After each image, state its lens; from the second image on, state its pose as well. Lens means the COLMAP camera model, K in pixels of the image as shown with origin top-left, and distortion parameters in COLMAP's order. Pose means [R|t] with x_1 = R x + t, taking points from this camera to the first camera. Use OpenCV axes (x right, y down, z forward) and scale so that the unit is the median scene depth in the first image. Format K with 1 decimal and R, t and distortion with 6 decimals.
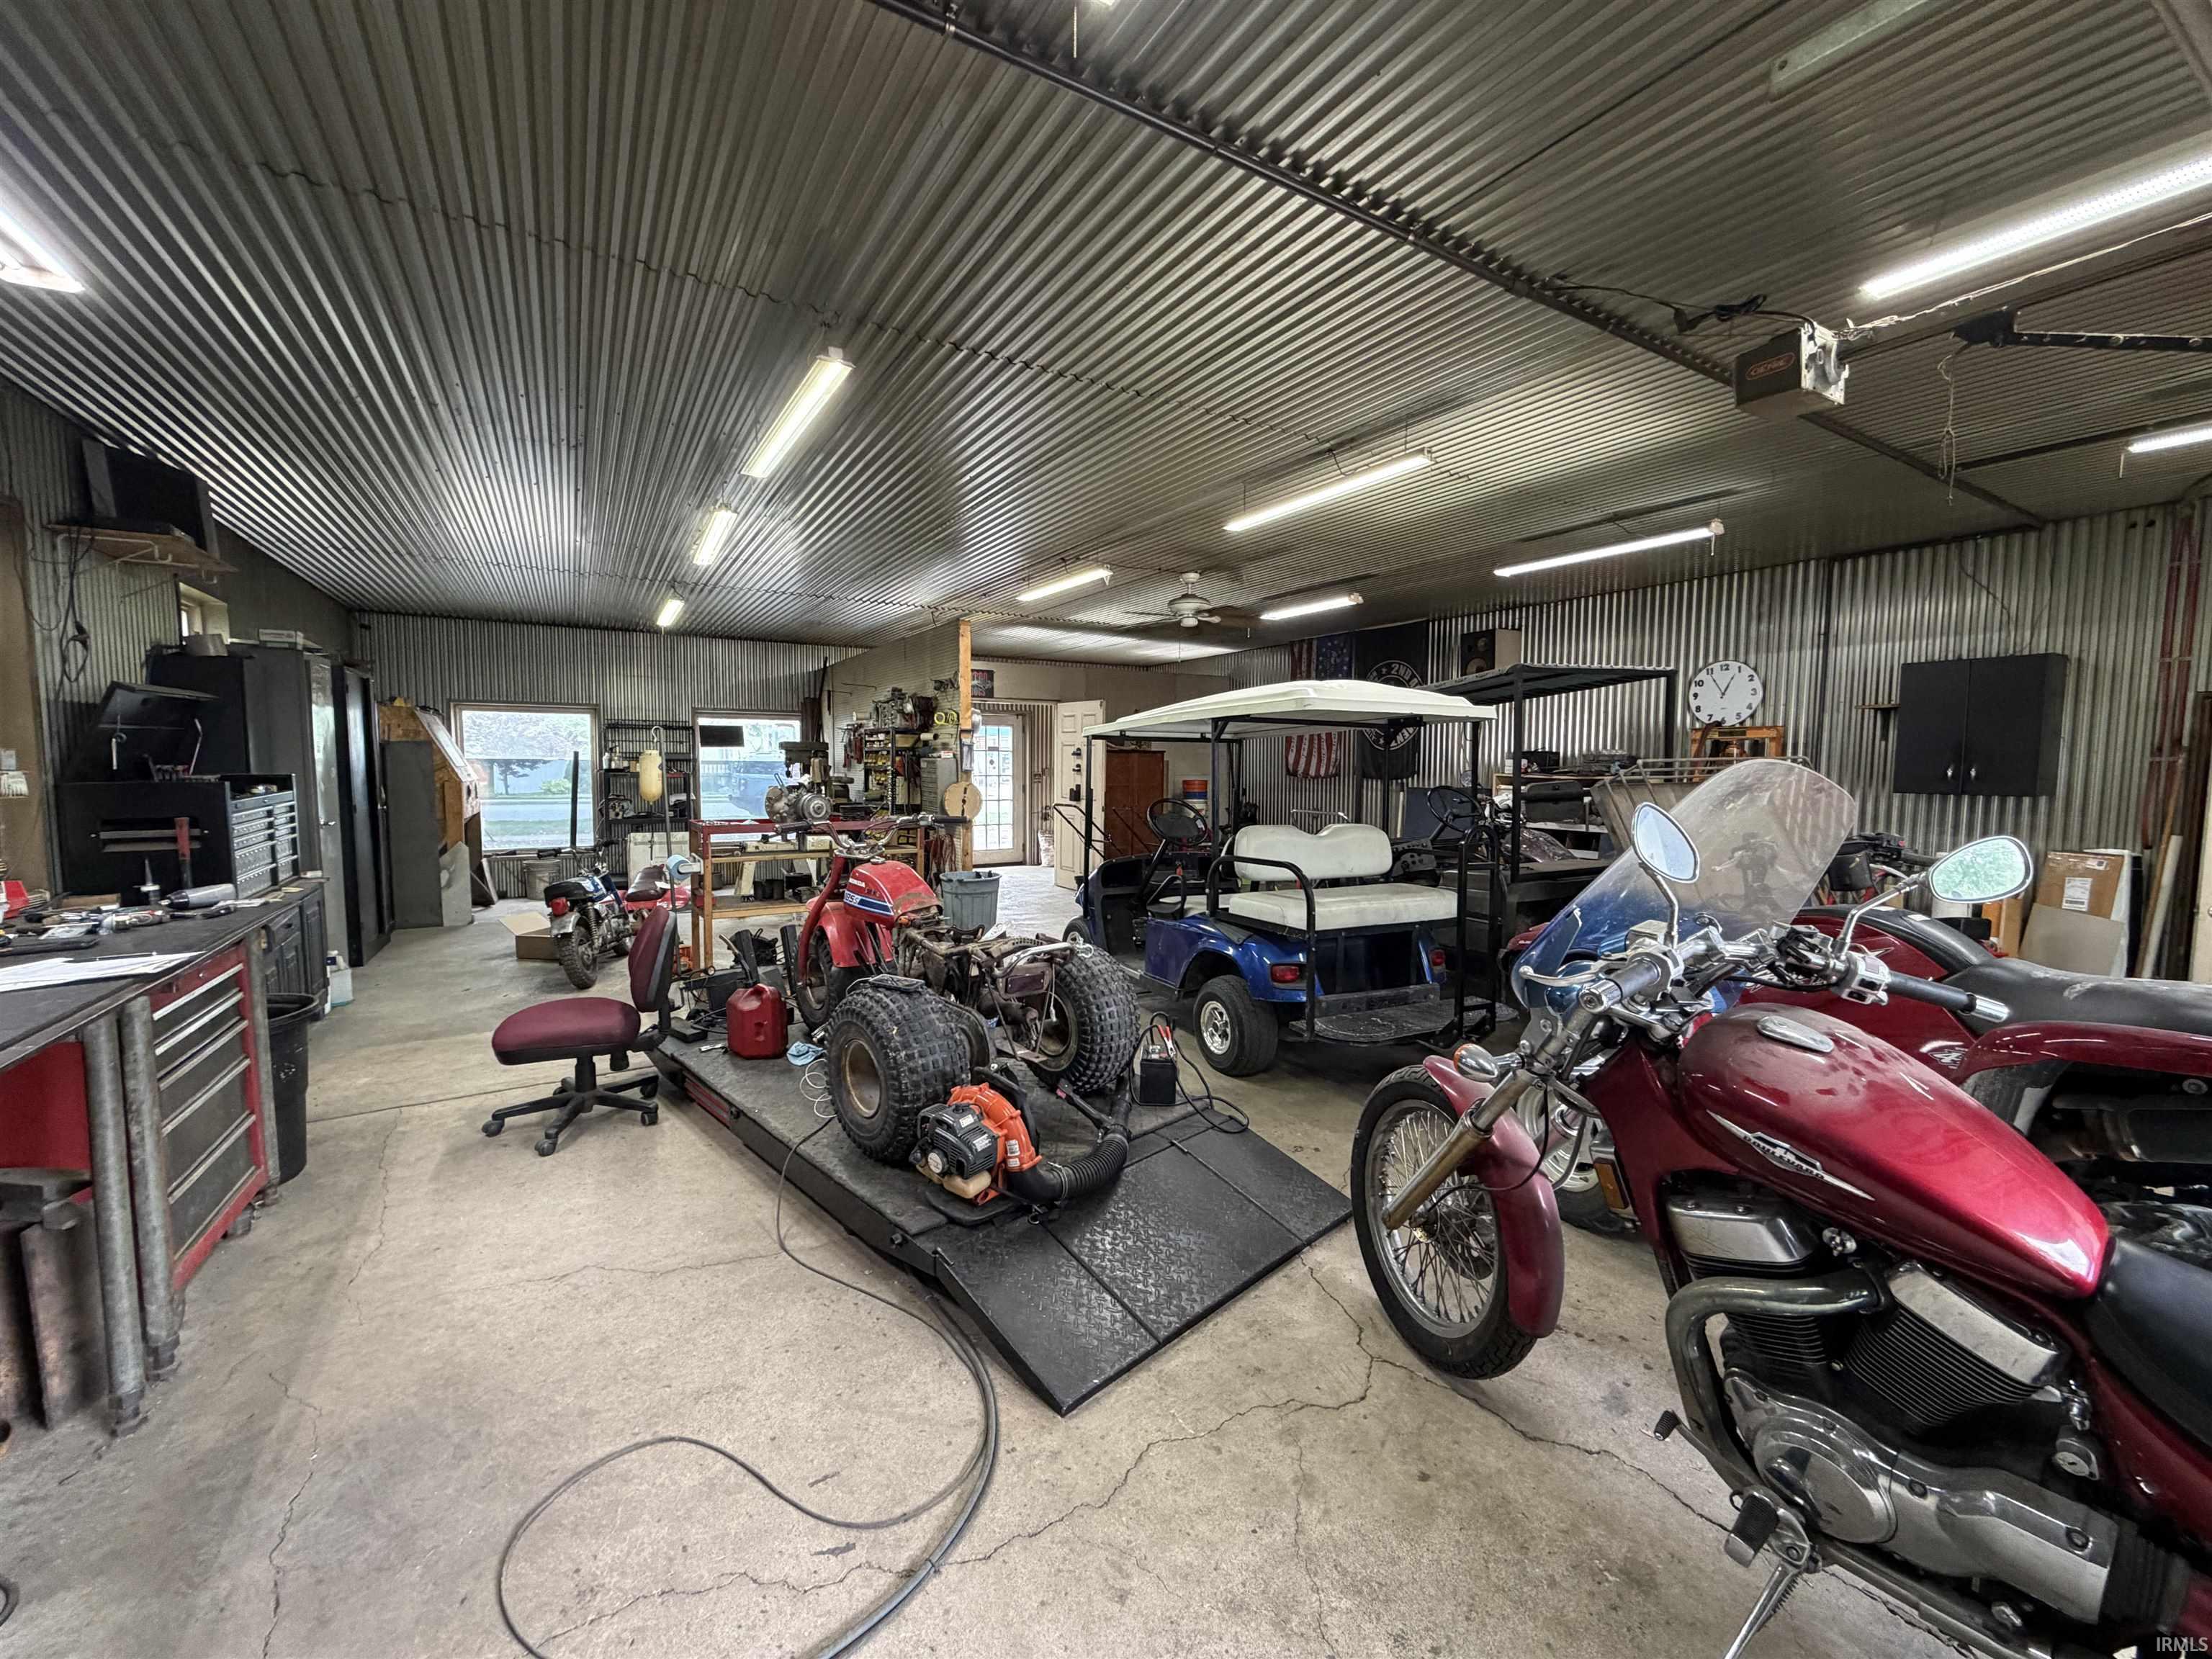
lens RADIAL K [[908.2, 0, 1105.4], [0, 908.2, 828.3], [0, 0, 1]] dist [-0.000634, 0.000277]
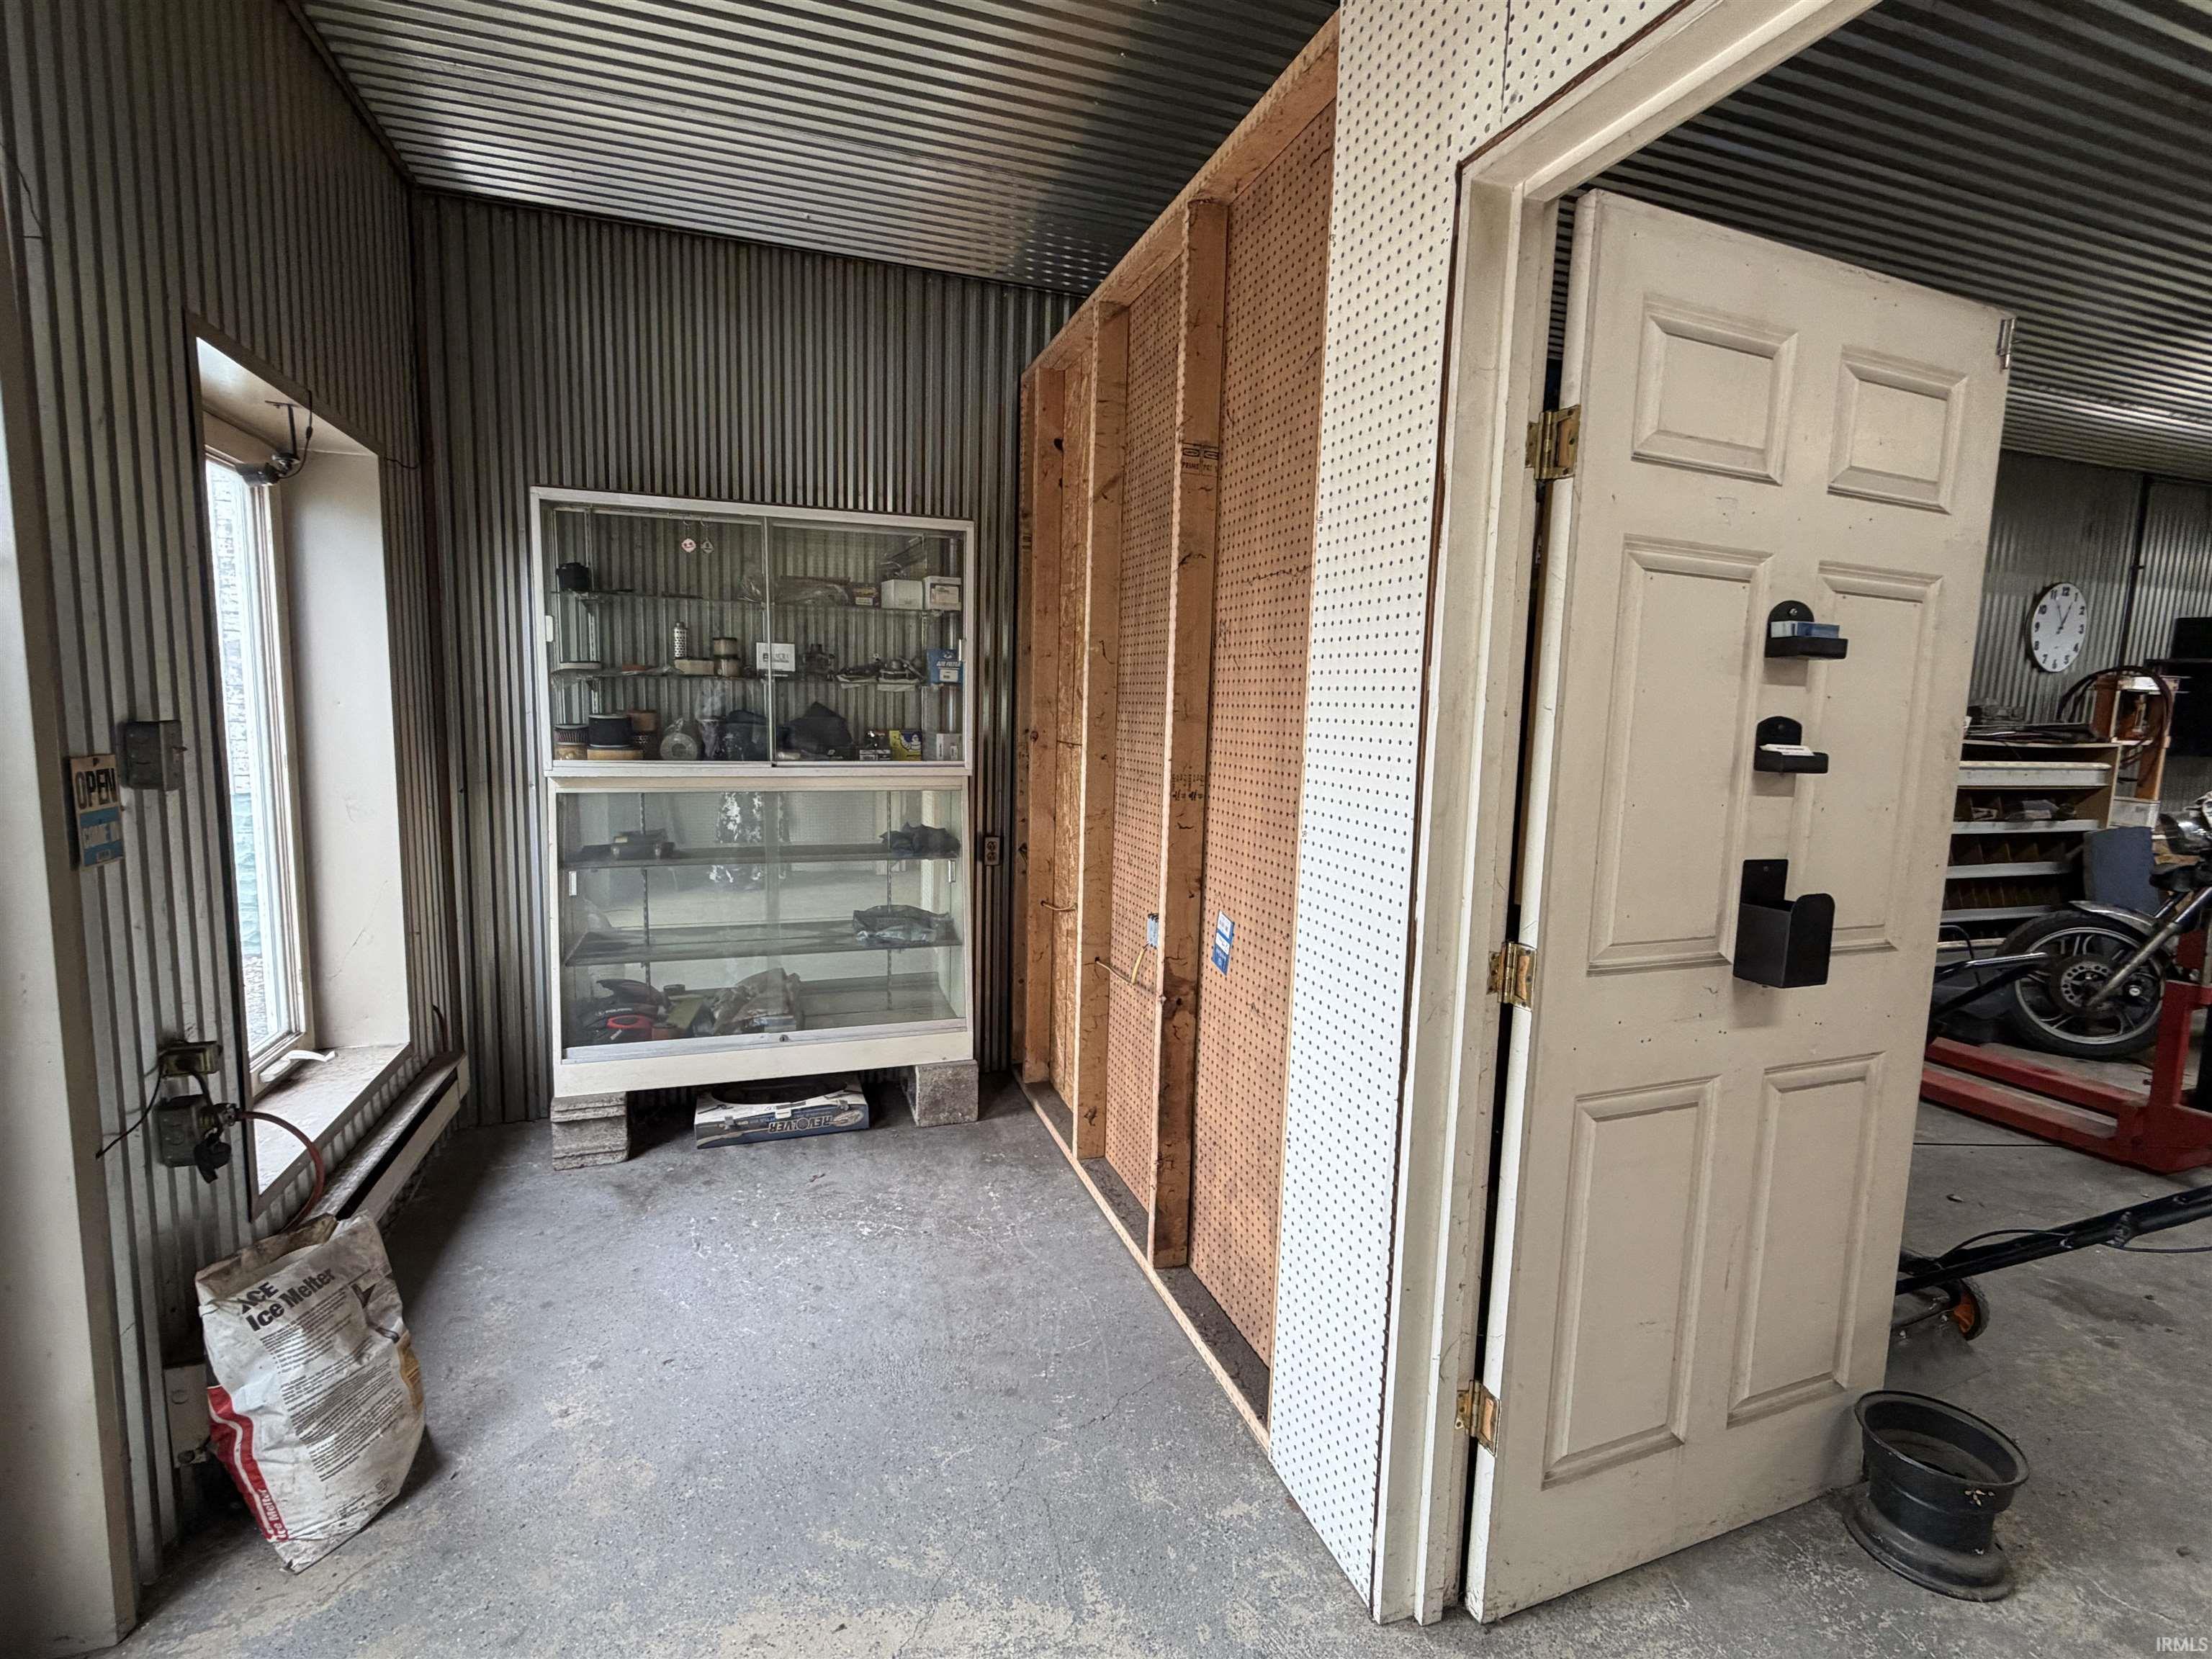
lens RADIAL K [[1035.5, 0, 1106.0], [0, 1035.5, 829.5], [0, 0, 1]] dist [0.001243, 0.001188]
pose [[0.198509, -0.116714, 0.973125, -0.208135], [0.043745, 0.992950, 0.110168, -0.074846], [-0.979122, 0.020700, 0.202216, 1.059140]]
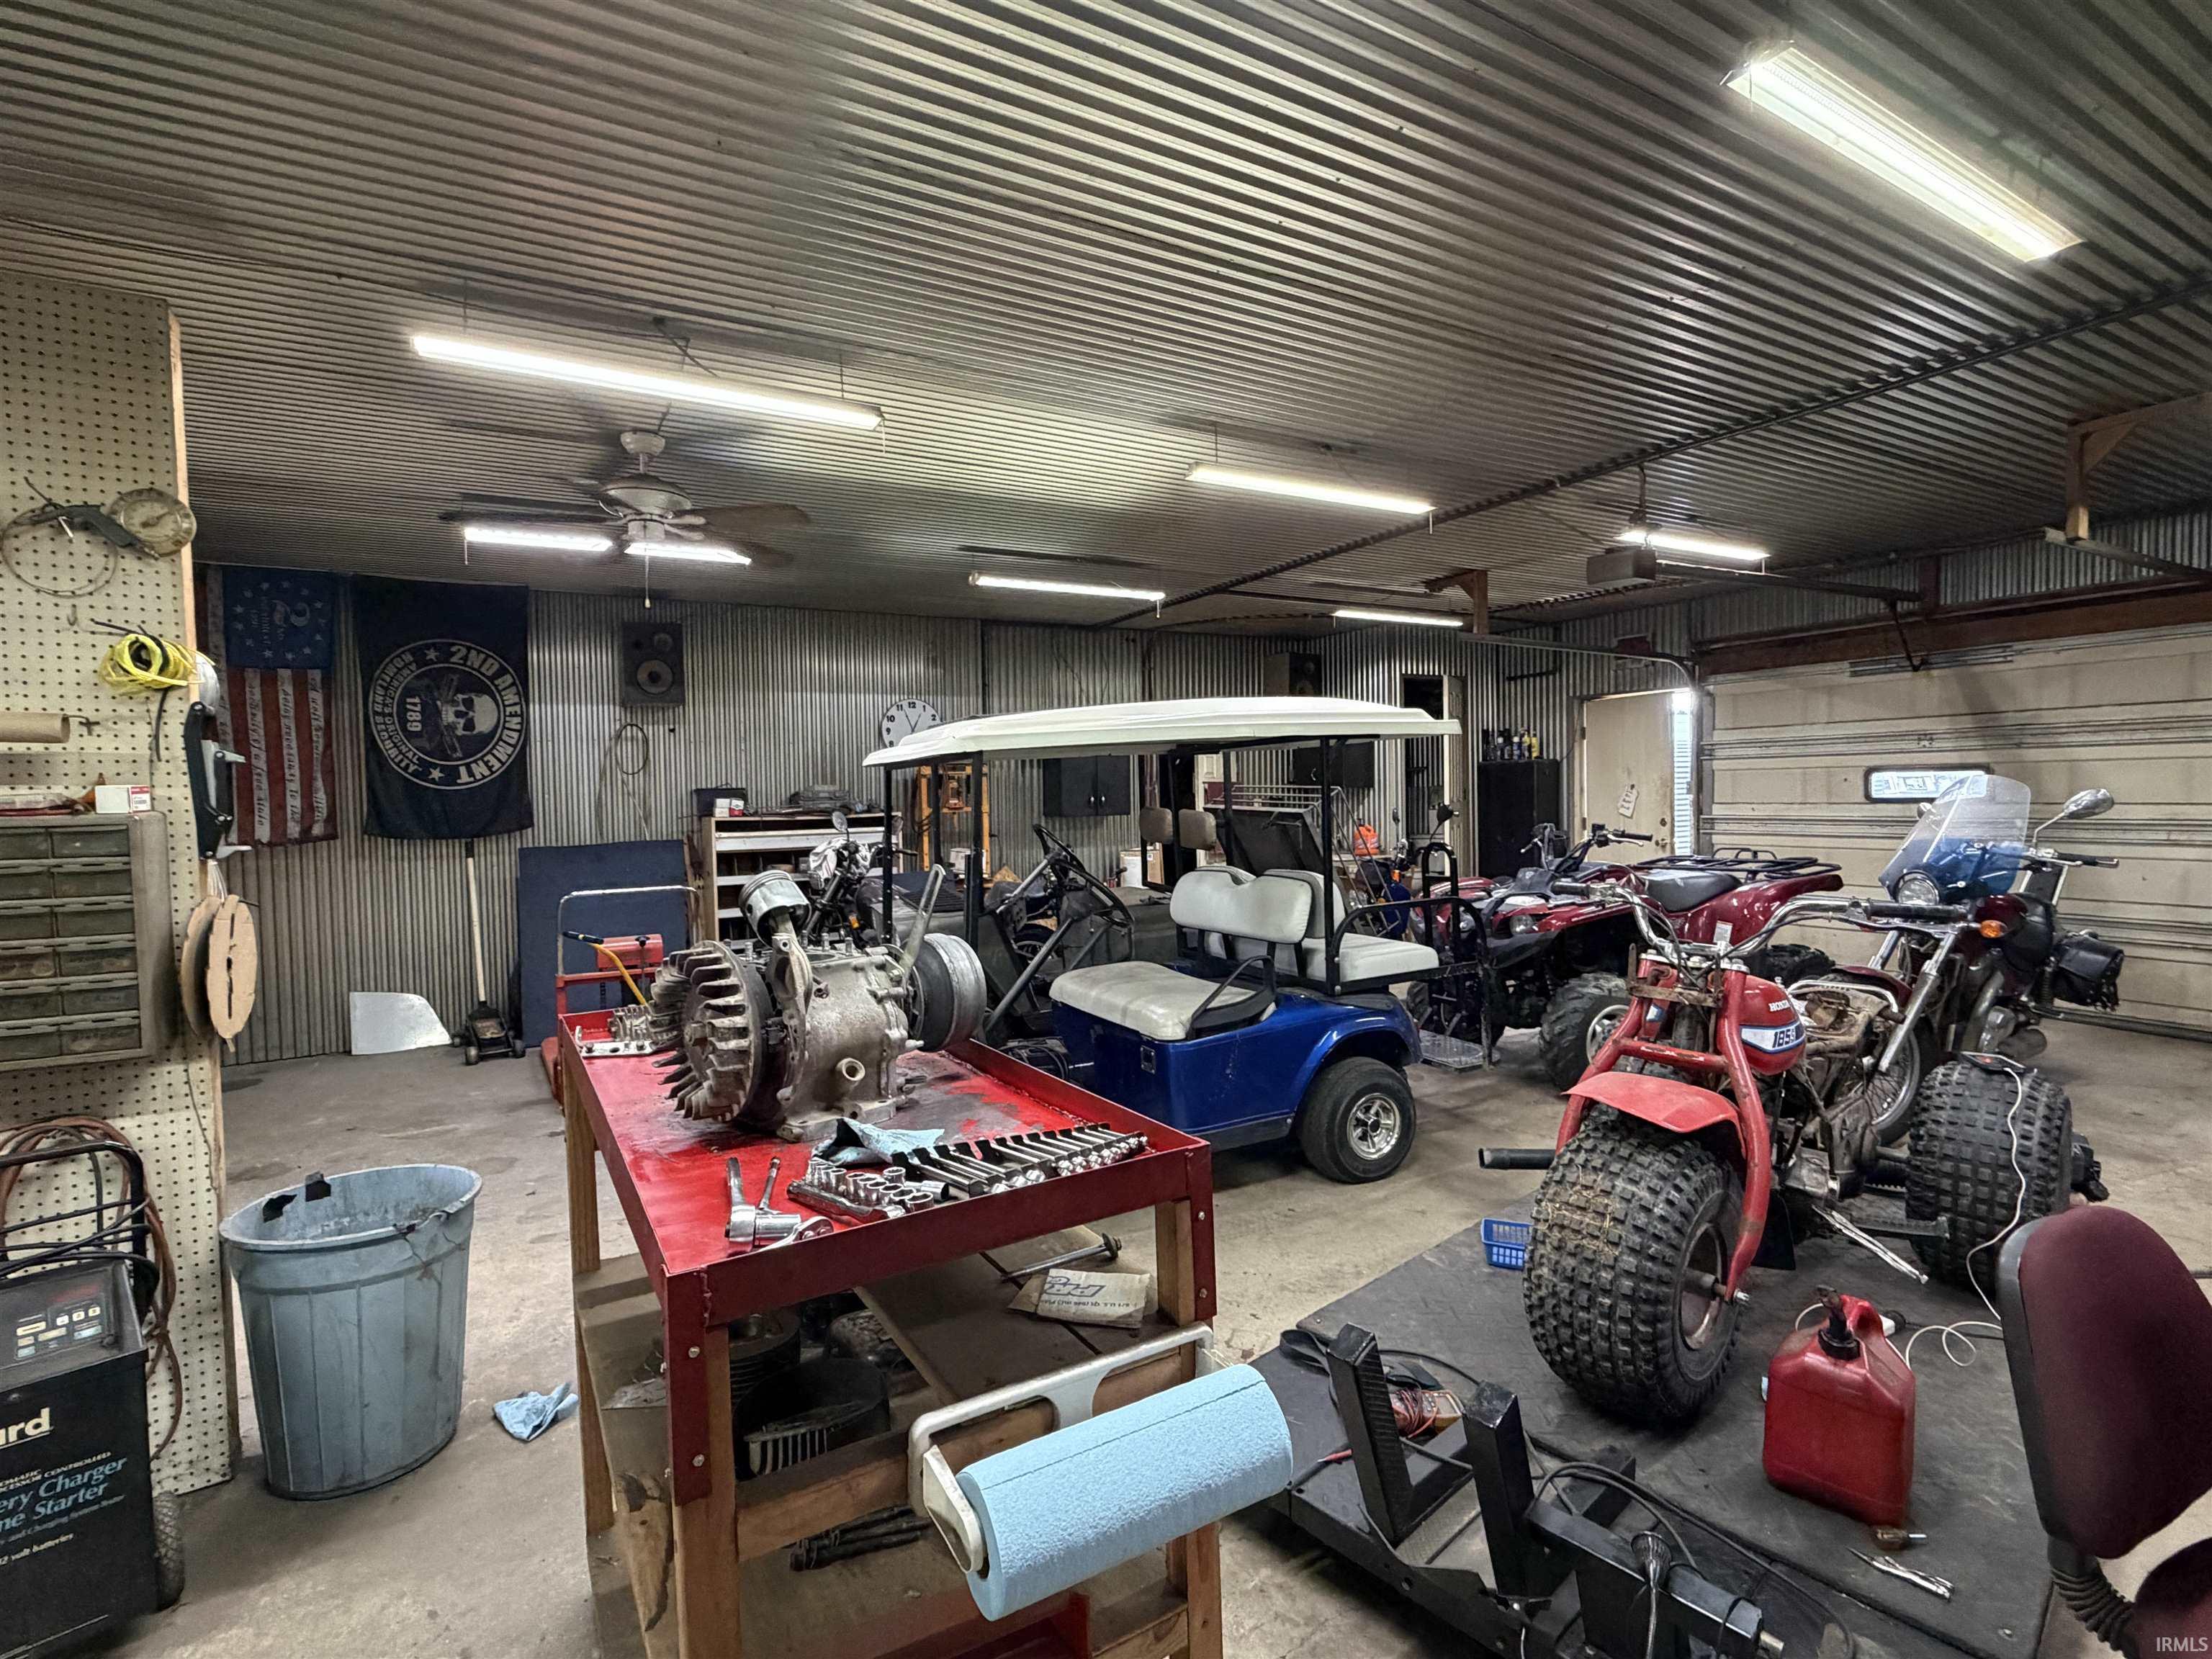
lens RADIAL K [[1035.5, 0, 1106.0], [0, 1035.5, 829.5], [0, 0, 1]] dist [0.001243, 0.001188]
pose [[0.021553, -0.040831, 0.998934, -0.335172], [0.099950, 0.994248, 0.038483, -0.039231], [-0.994759, 0.099014, 0.025510, 0.506048]]
